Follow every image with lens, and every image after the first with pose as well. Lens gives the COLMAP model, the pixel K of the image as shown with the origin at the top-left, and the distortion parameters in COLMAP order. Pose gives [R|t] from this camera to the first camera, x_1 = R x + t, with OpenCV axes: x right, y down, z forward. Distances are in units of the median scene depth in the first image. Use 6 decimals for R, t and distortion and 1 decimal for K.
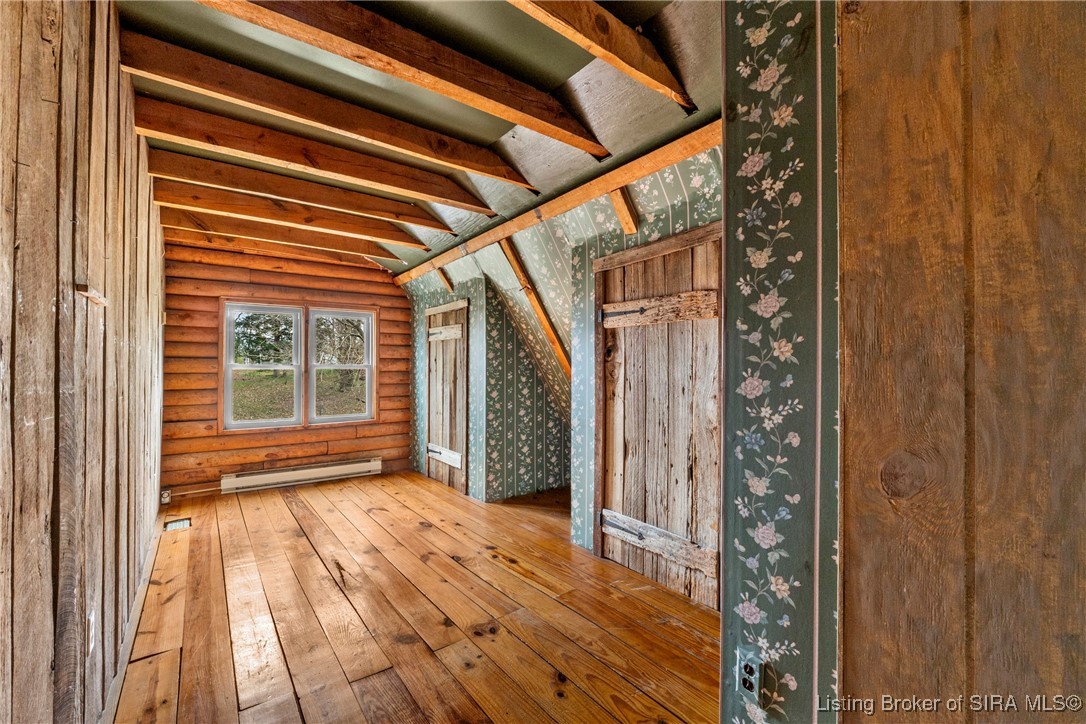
lens RADIAL K [[452.1, 0, 543.0], [0, 452.1, 362.0], [0, 0, 1]] dist [-0.000636, -0.000052]
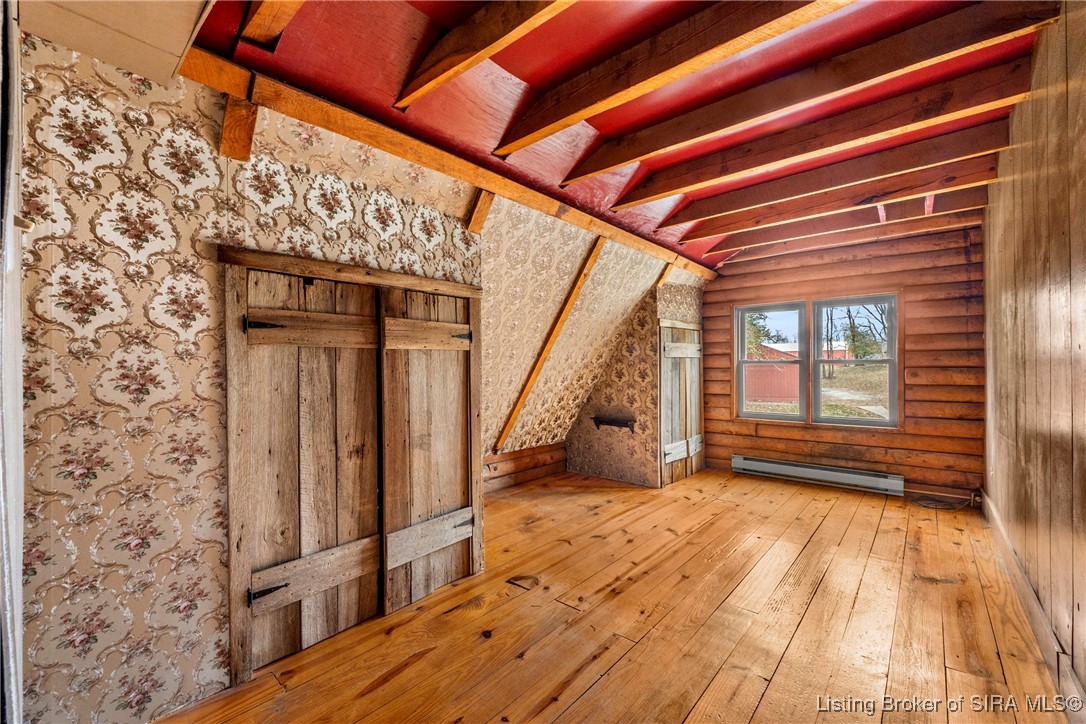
lens RADIAL K [[452.1, 0, 543.0], [0, 452.1, 362.0], [0, 0, 1]] dist [-0.000636, -0.000052]
pose [[0.211808, -0.006141, -0.977292, 0.303580], [0.021678, 0.999764, -0.001584, 0.000242], [0.977071, -0.020850, 0.211891, 0.243742]]
